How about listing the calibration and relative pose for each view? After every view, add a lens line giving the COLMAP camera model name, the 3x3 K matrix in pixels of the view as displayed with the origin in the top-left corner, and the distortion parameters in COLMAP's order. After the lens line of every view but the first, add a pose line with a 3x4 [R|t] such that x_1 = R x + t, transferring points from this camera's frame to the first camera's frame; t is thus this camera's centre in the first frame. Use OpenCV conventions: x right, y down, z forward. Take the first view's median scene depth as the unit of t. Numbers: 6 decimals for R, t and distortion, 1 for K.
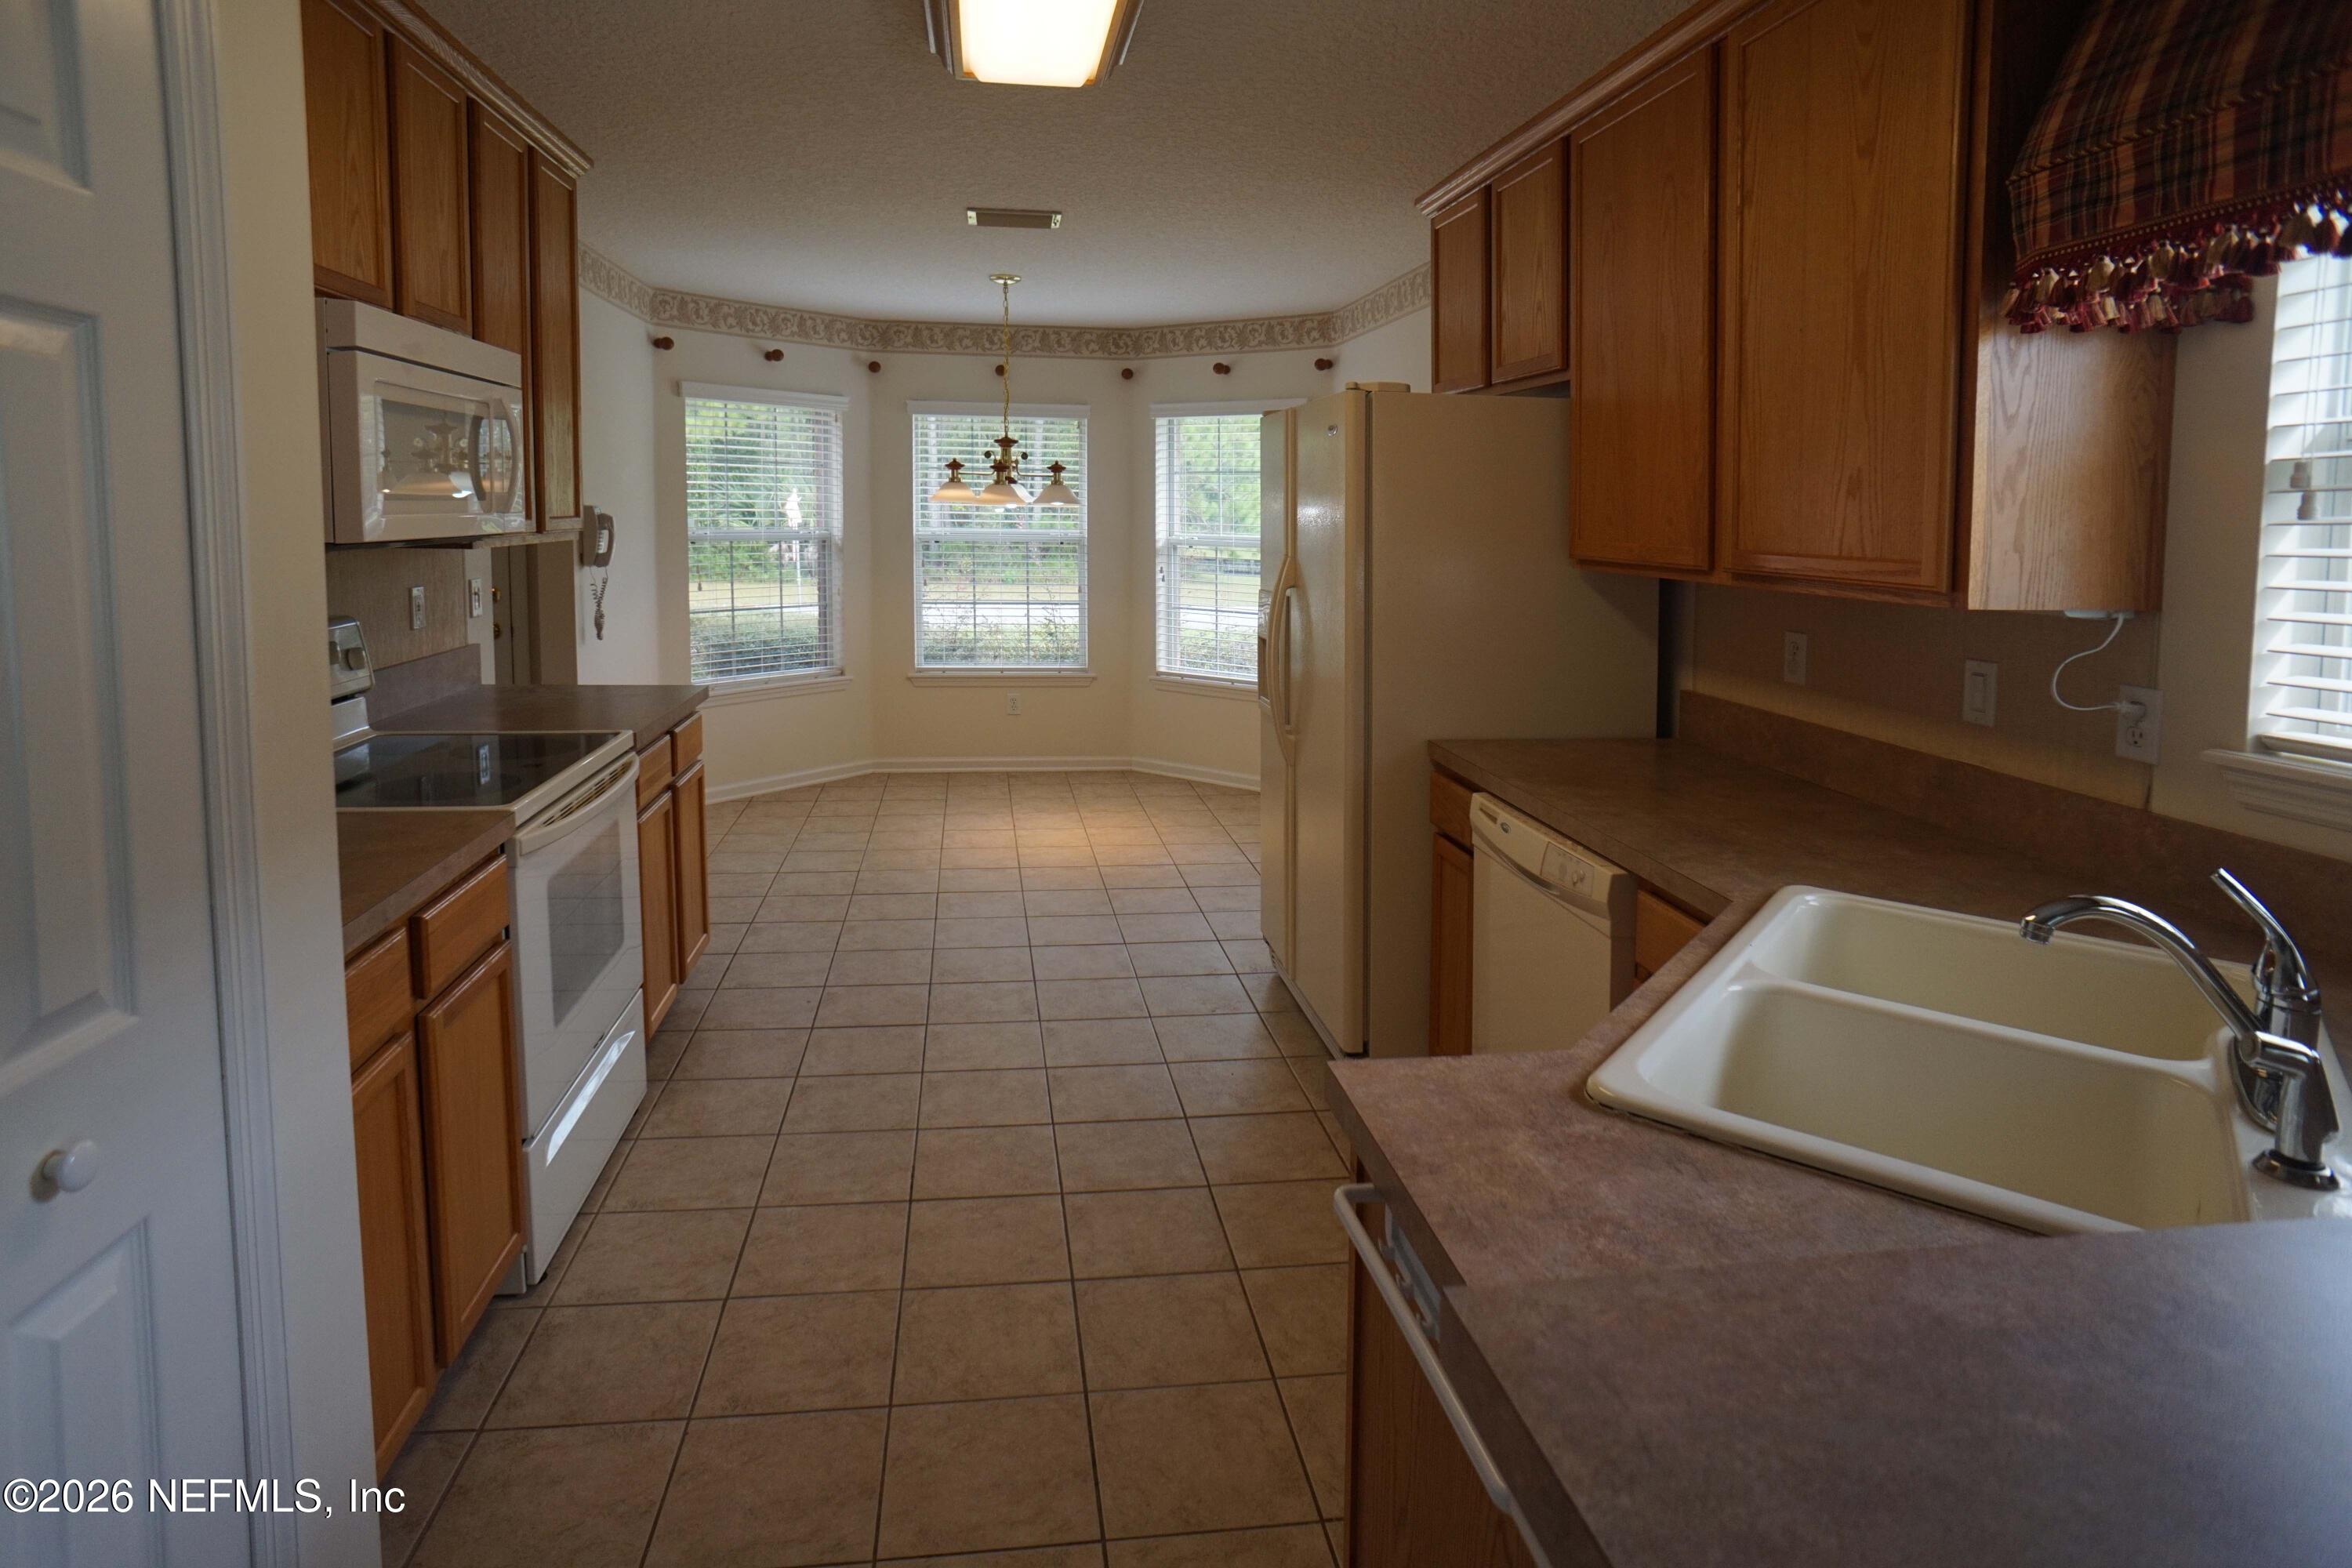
lens RADIAL K [[1275.3, 0, 1173.9], [0, 1275.3, 678.0], [0, 0, 1]] dist [-0.075723, 0.061005]
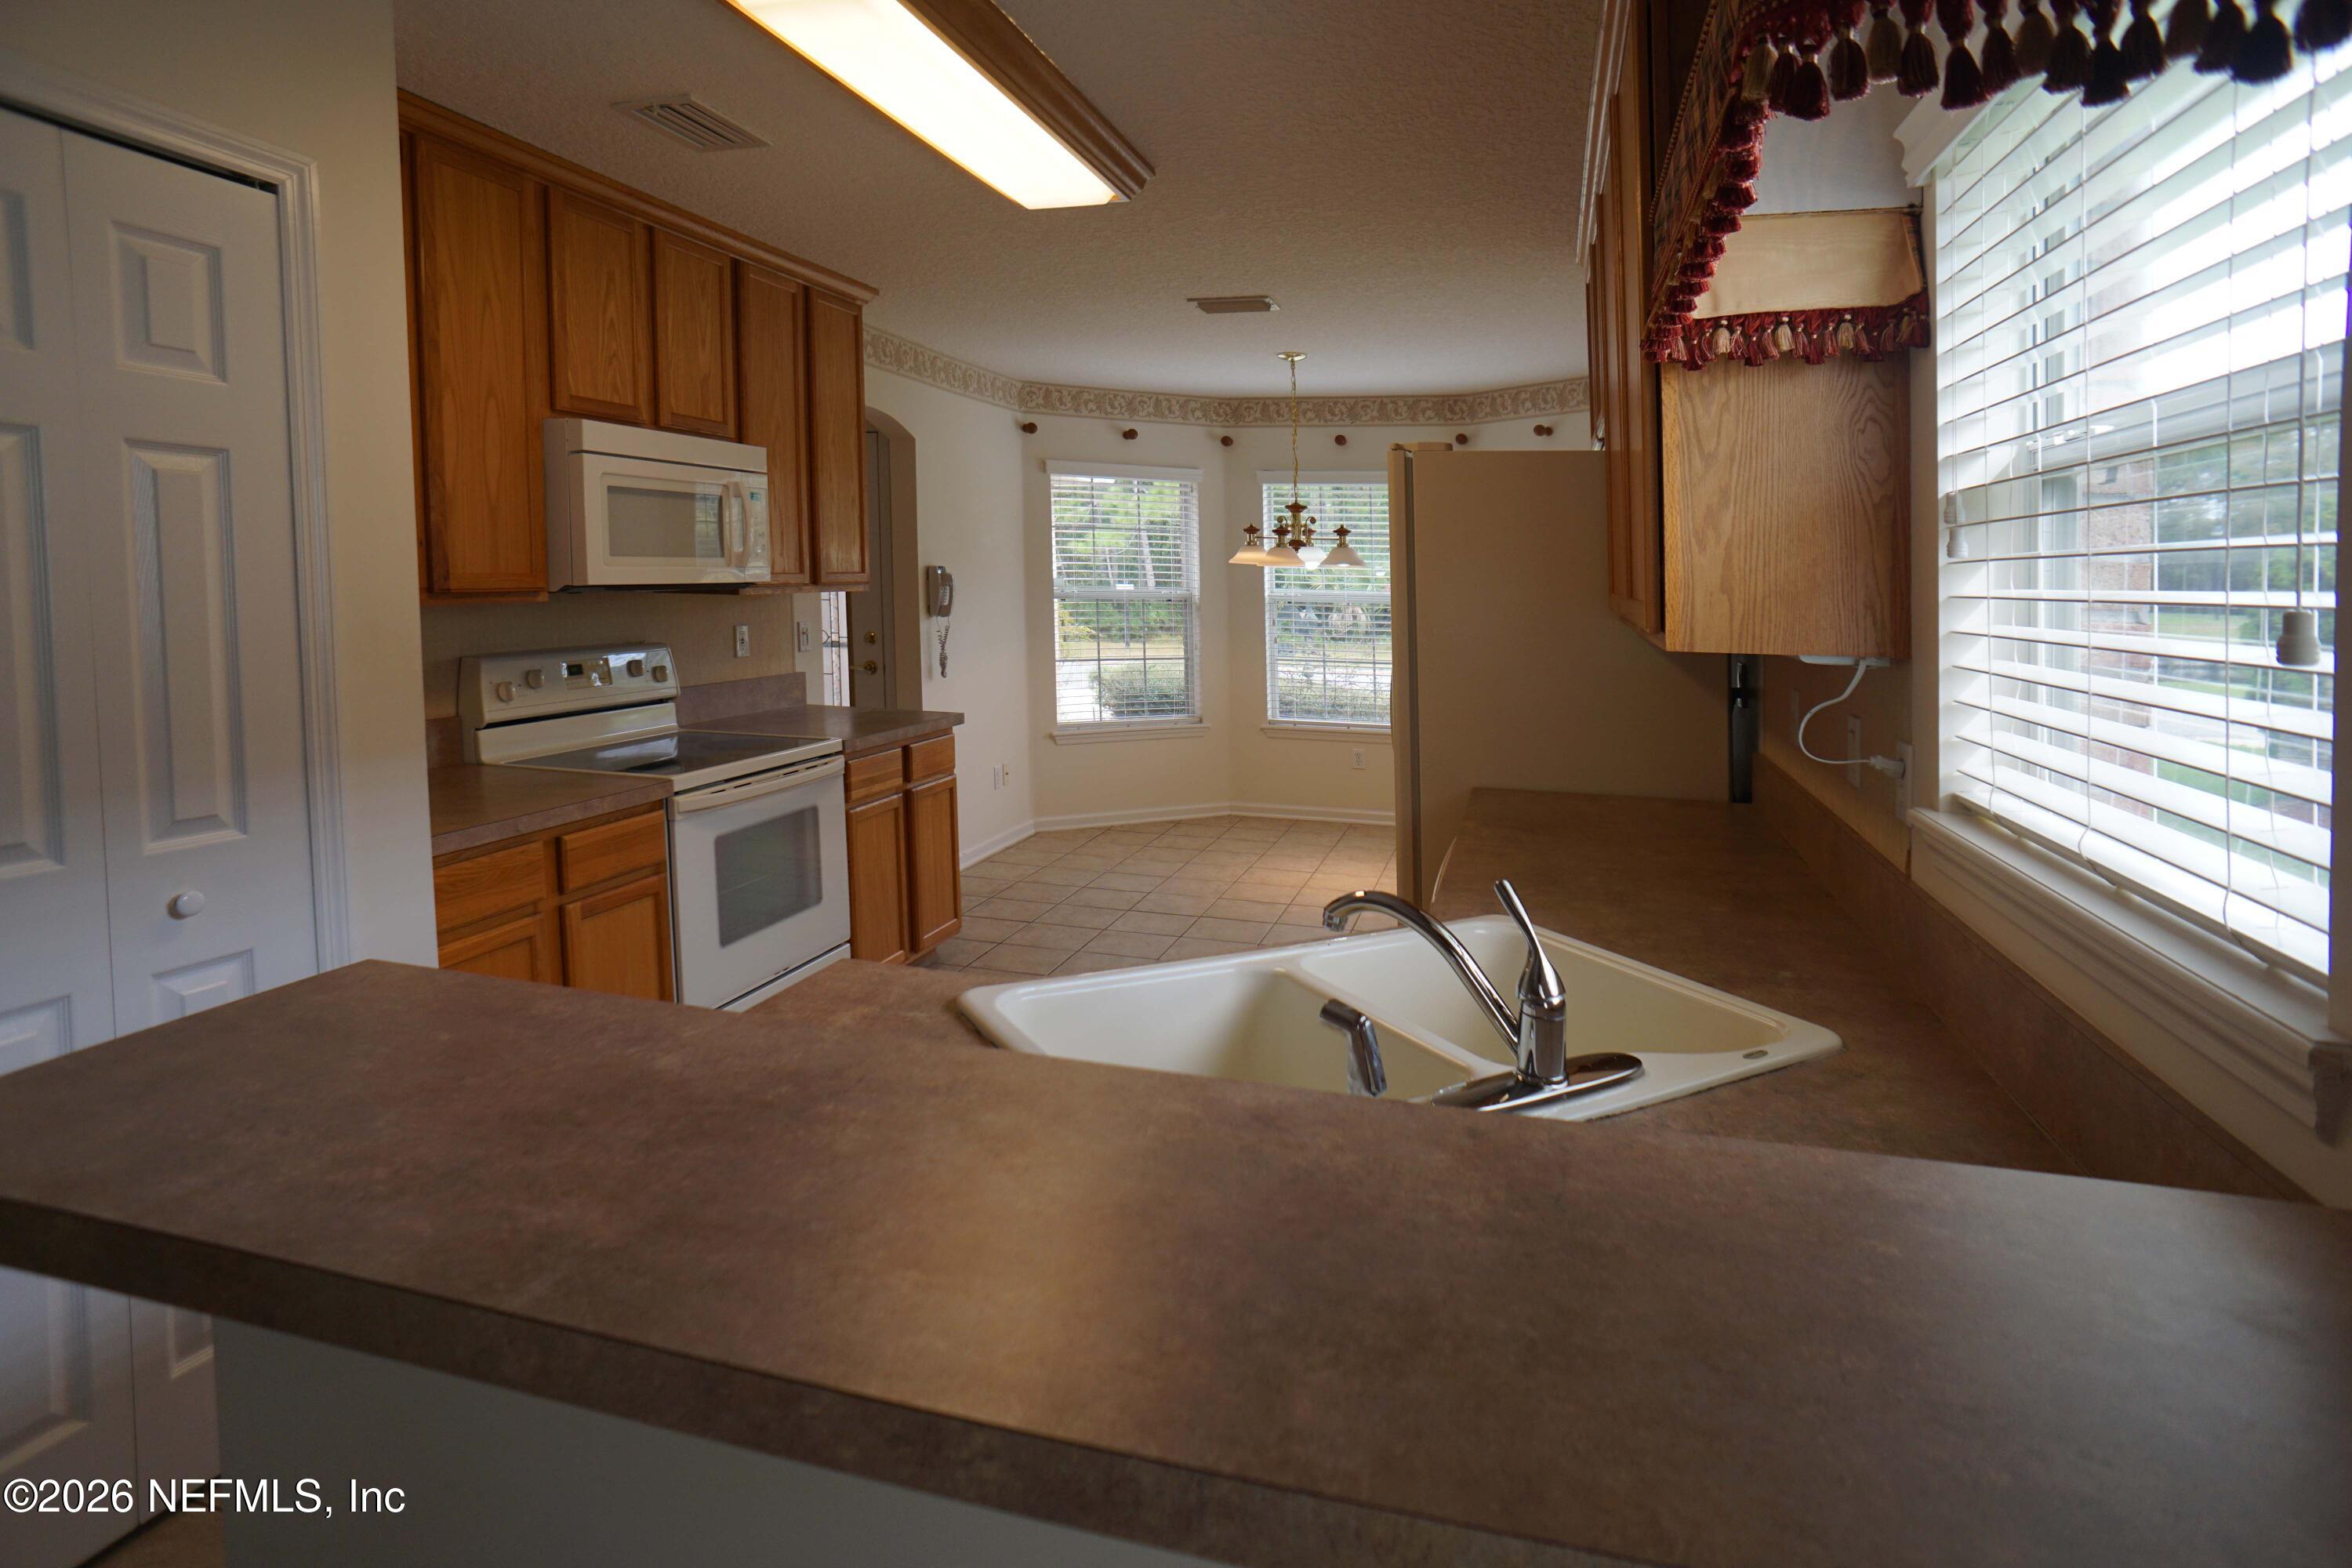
lens RADIAL K [[1273.7, 0, 1176.9], [0, 1273.7, 731.5], [0, 0, 1]] dist [-0.043264, 0.002103]
pose [[0.913908, 0.049064, -0.402946, 0.317303], [-0.053939, 0.998544, -0.000751, 0.013825], [0.402323, 0.022421, 0.915223, -0.030639]]
